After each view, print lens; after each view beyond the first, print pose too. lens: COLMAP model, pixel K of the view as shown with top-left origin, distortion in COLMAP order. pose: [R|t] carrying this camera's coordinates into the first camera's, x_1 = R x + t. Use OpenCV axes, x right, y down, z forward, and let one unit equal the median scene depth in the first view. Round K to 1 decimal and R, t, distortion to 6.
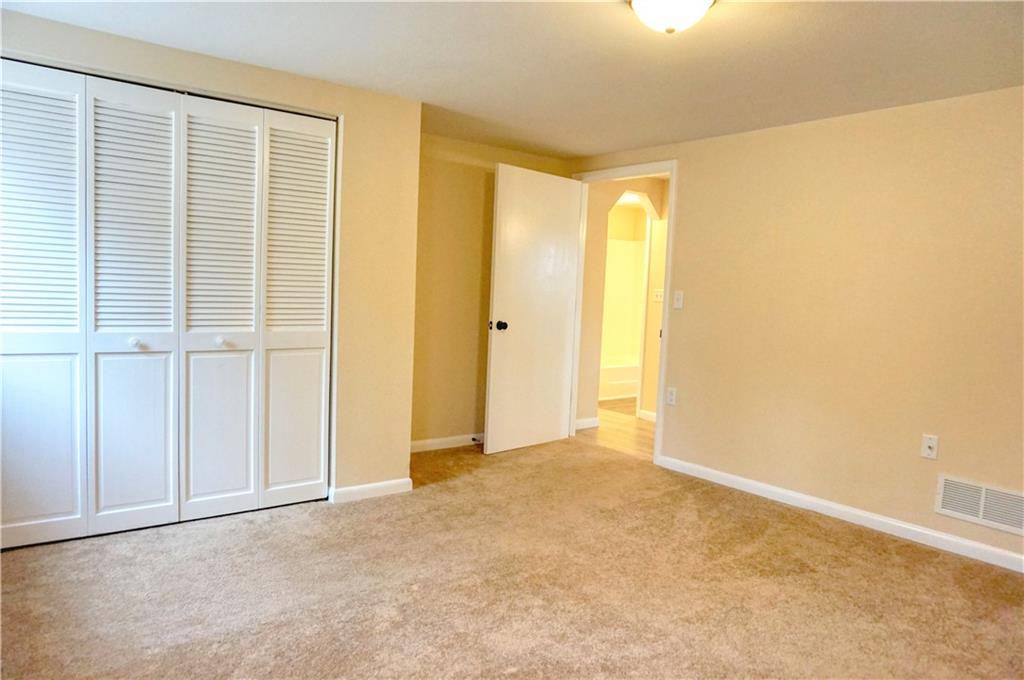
lens RADIAL K [[707.9, 0, 512.0], [0, 707.9, 340.0], [0, 0, 1]] dist [-0.004303, -0.001371]
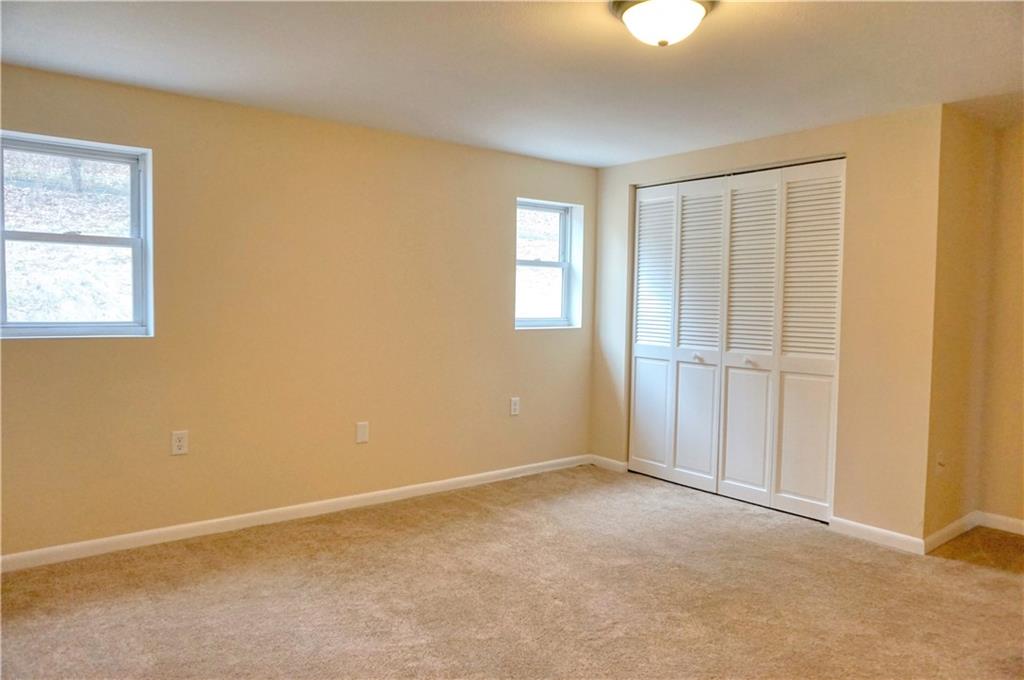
lens RADIAL K [[707.9, 0, 512.0], [0, 707.9, 340.0], [0, 0, 1]] dist [-0.004303, -0.001371]
pose [[0.003909, 0.014482, -0.999887, 0.818703], [-0.094665, 0.995410, 0.014047, -0.012751], [0.995501, 0.094600, 0.005262, 0.554737]]
